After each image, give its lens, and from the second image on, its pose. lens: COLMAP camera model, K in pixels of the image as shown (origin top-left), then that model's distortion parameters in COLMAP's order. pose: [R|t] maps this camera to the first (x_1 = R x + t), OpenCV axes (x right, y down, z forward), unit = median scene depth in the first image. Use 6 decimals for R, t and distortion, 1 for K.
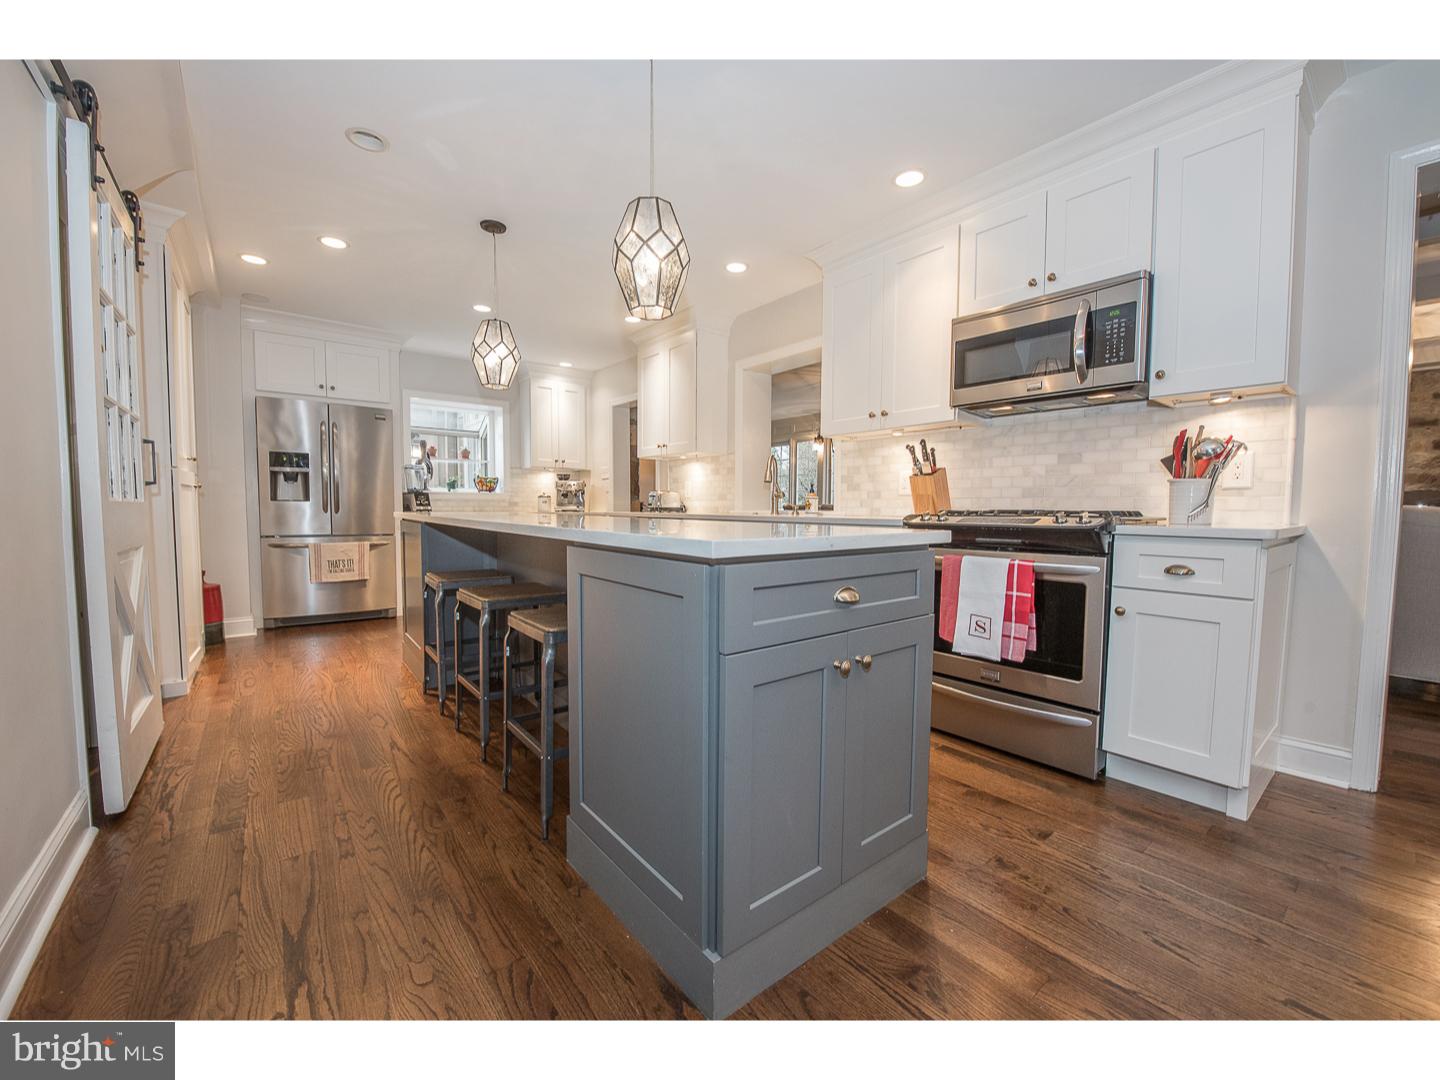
lens RADIAL K [[572.3, 0, 720.0], [0, 572.3, 540.0], [0, 0, 1]] dist [0.001195, 0.000106]
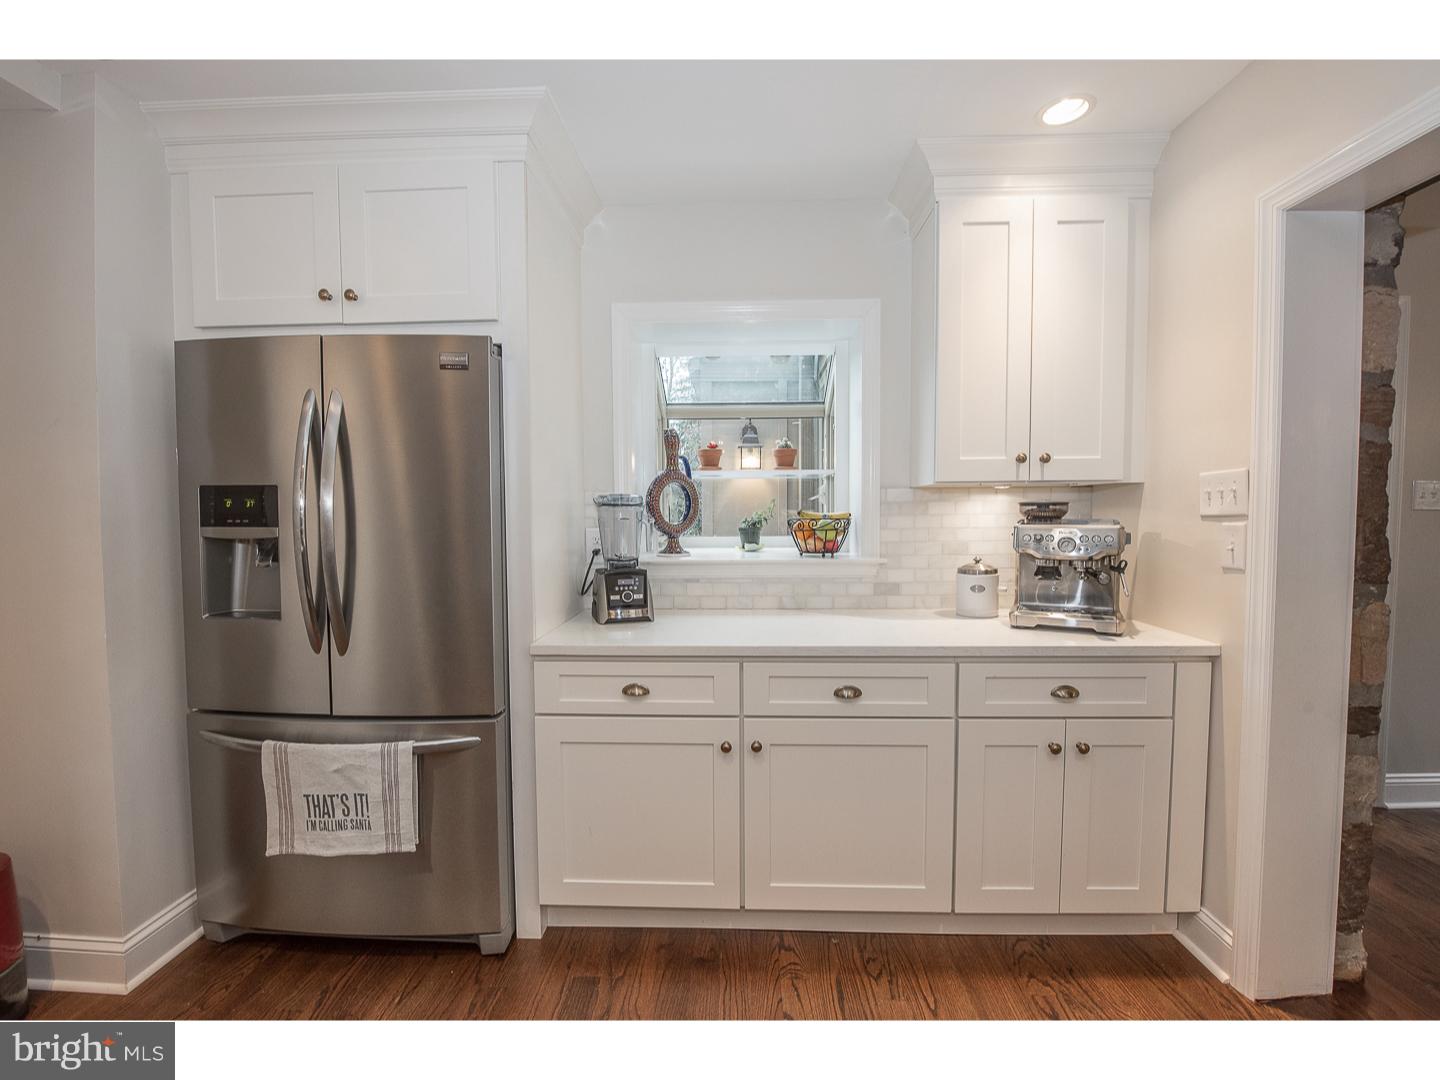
lens RADIAL K [[633.2, 0, 720.0], [0, 633.2, 540.0], [0, 0, 1]] dist [0.000238, -0.000004]
pose [[0.755270, 0.016764, -0.655200, -0.193142], [-0.026479, 0.999637, -0.004946, -0.093567], [0.654879, 0.021085, 0.755439, 0.671845]]
